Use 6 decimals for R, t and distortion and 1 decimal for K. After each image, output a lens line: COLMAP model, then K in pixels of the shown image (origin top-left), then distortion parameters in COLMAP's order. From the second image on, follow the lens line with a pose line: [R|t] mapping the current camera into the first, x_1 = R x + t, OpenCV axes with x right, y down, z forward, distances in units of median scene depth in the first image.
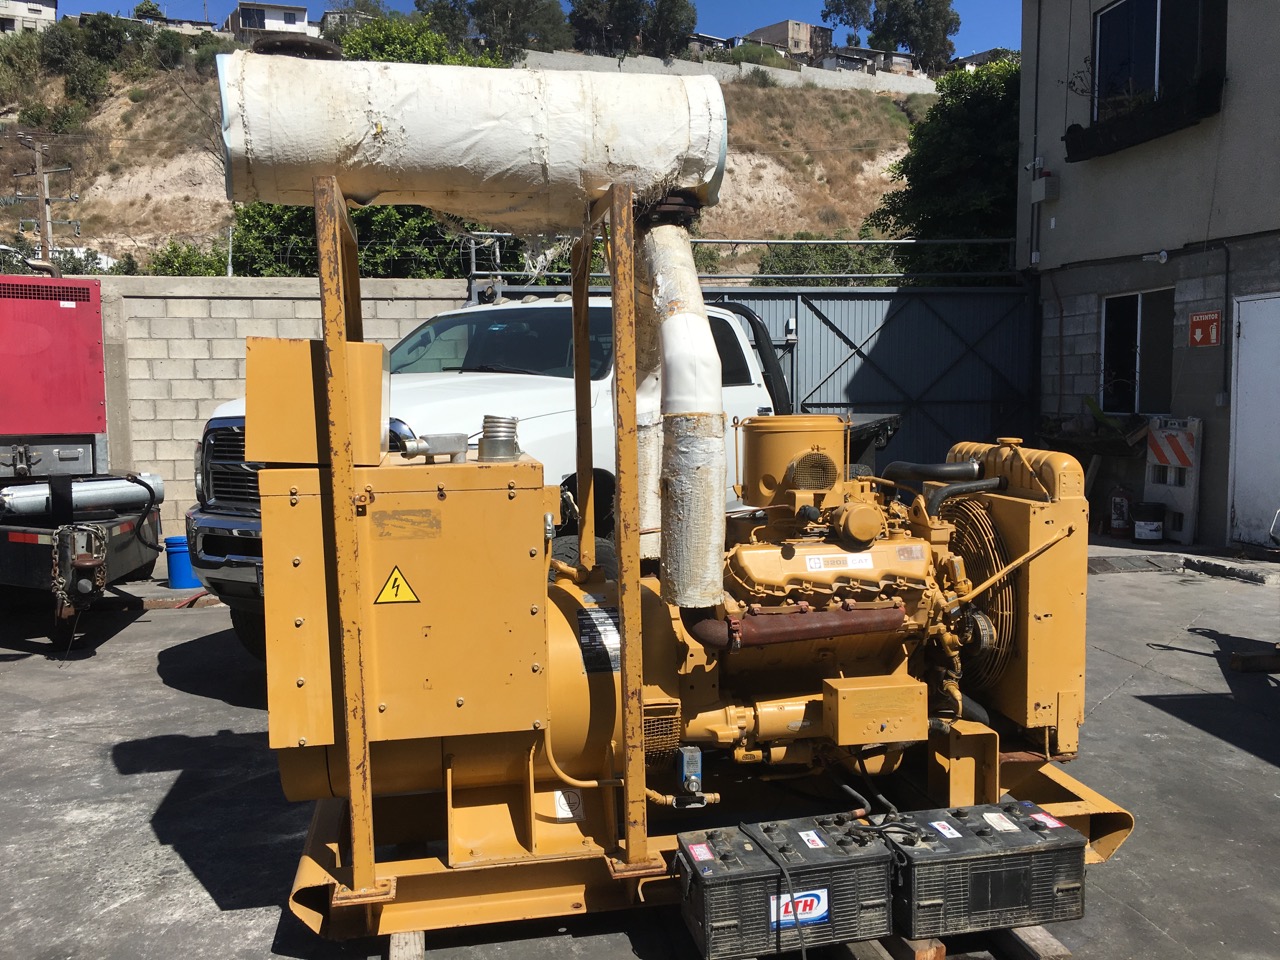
lens RADIAL K [[1086.2, 0, 638.6], [0, 1086.2, 483.8], [0, 0, 1]] dist [0.049239, -0.043323]
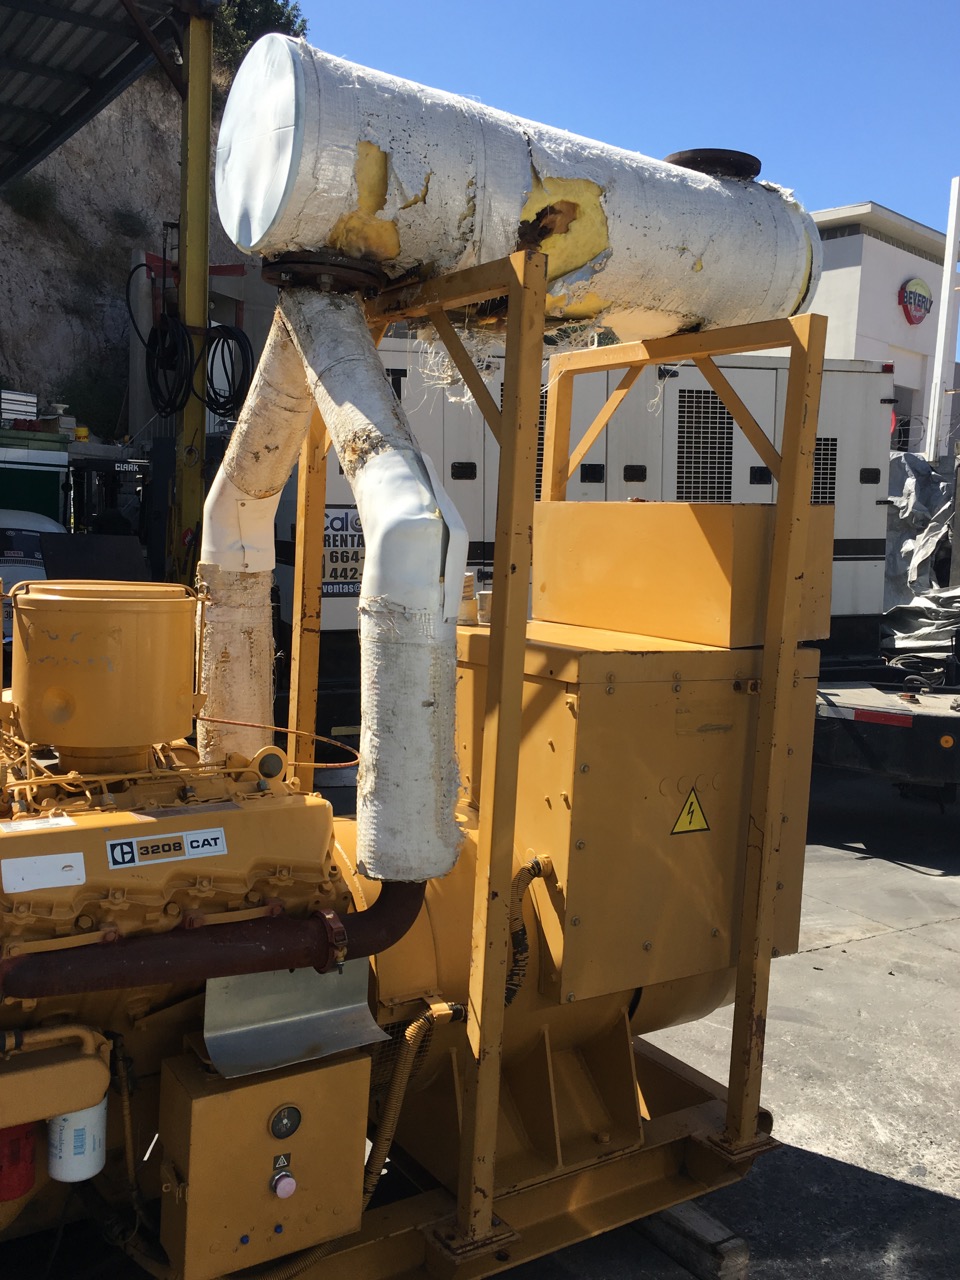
lens RADIAL K [[1175.2, 0, 481.6], [0, 1175.2, 632.4], [0, 0, 1]] dist [0.021696, 0.000000]
pose [[0.914576, 0.014256, 0.404163, 0.083909], [-0.019218, 0.999782, 0.008222, -0.047187], [-0.403957, -0.015287, 0.914650, 0.372488]]
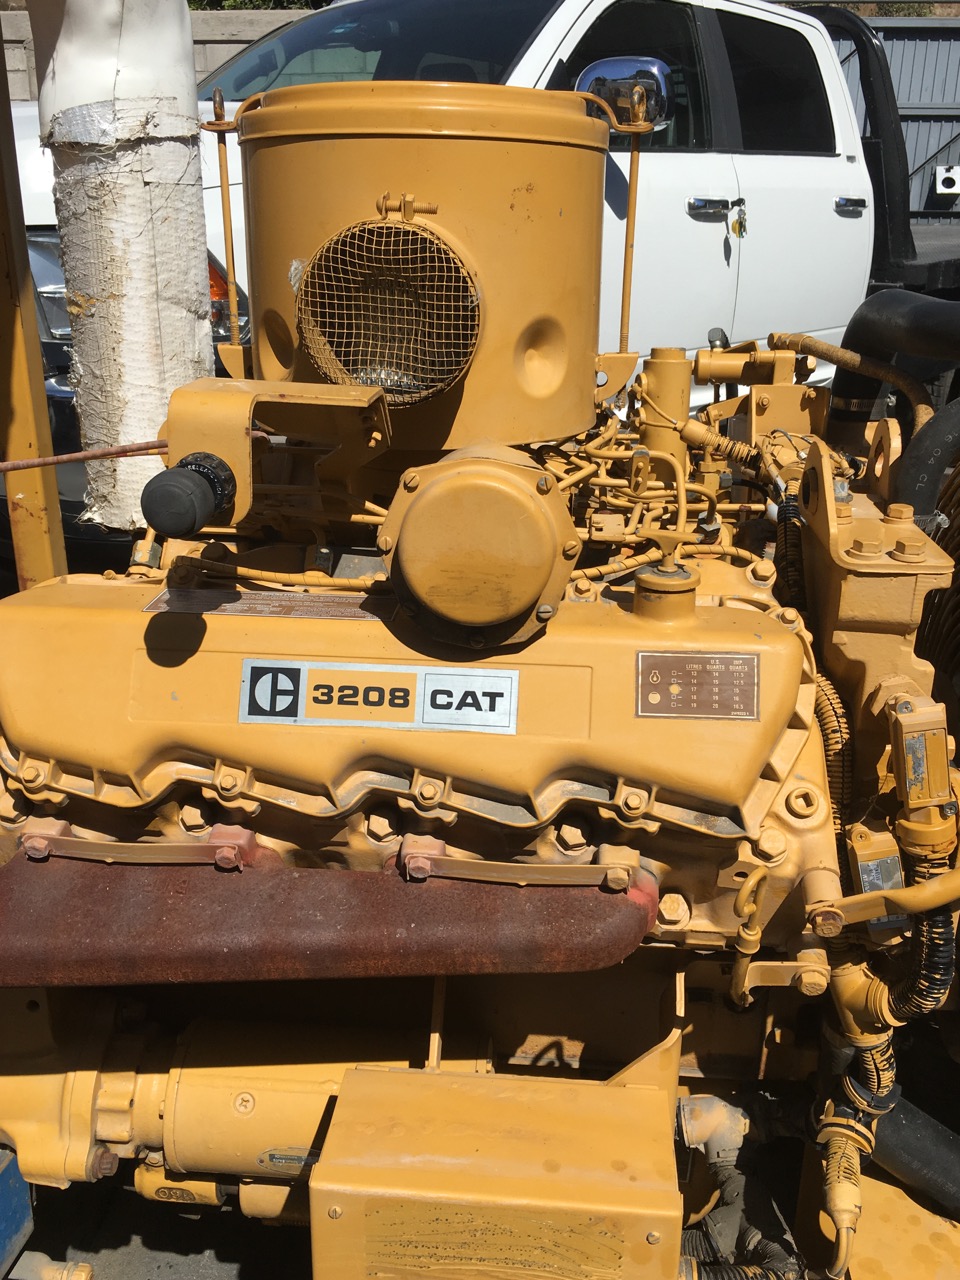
lens RADIAL K [[1175.2, 0, 477.0], [0, 1175.2, 639.4], [0, 0, 1]] dist [0.021696, 0.000000]
pose [[0.961480, 0.114373, -0.249950, 0.267072], [-0.044781, 0.962351, 0.268095, -0.011241], [0.271202, -0.246575, 0.930403, 0.756676]]
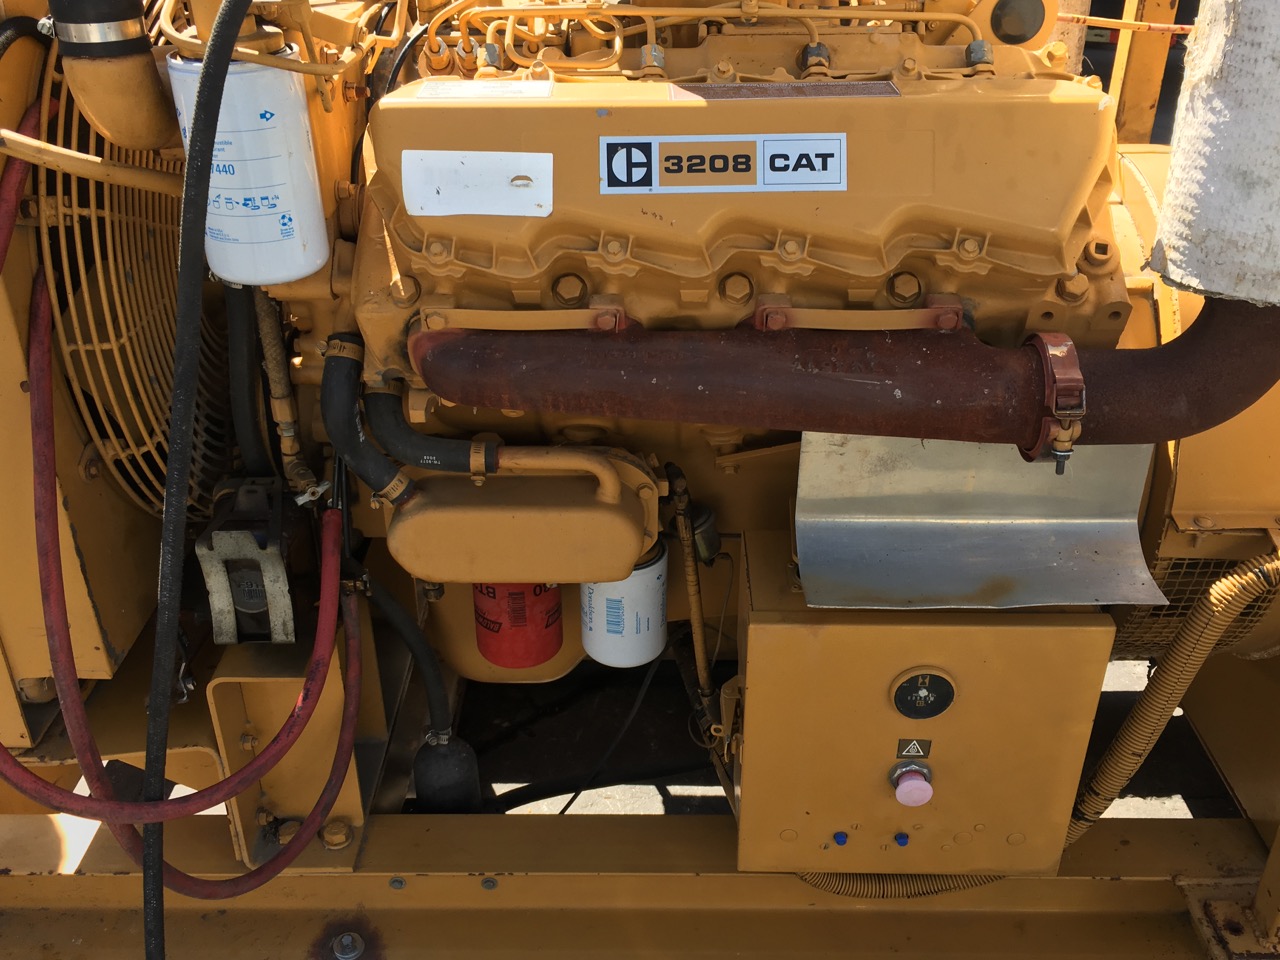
lens RADIAL K [[1220.3, 0, 640.0], [0, 1220.3, 471.7], [0, 0, 1]] dist [0.031781, 0.000000]
pose [[0.979885, 0.093656, -0.176220, 0.223521], [-0.011353, 0.907766, 0.419323, 0.013380], [0.199239, -0.408888, 0.890570, 0.681229]]
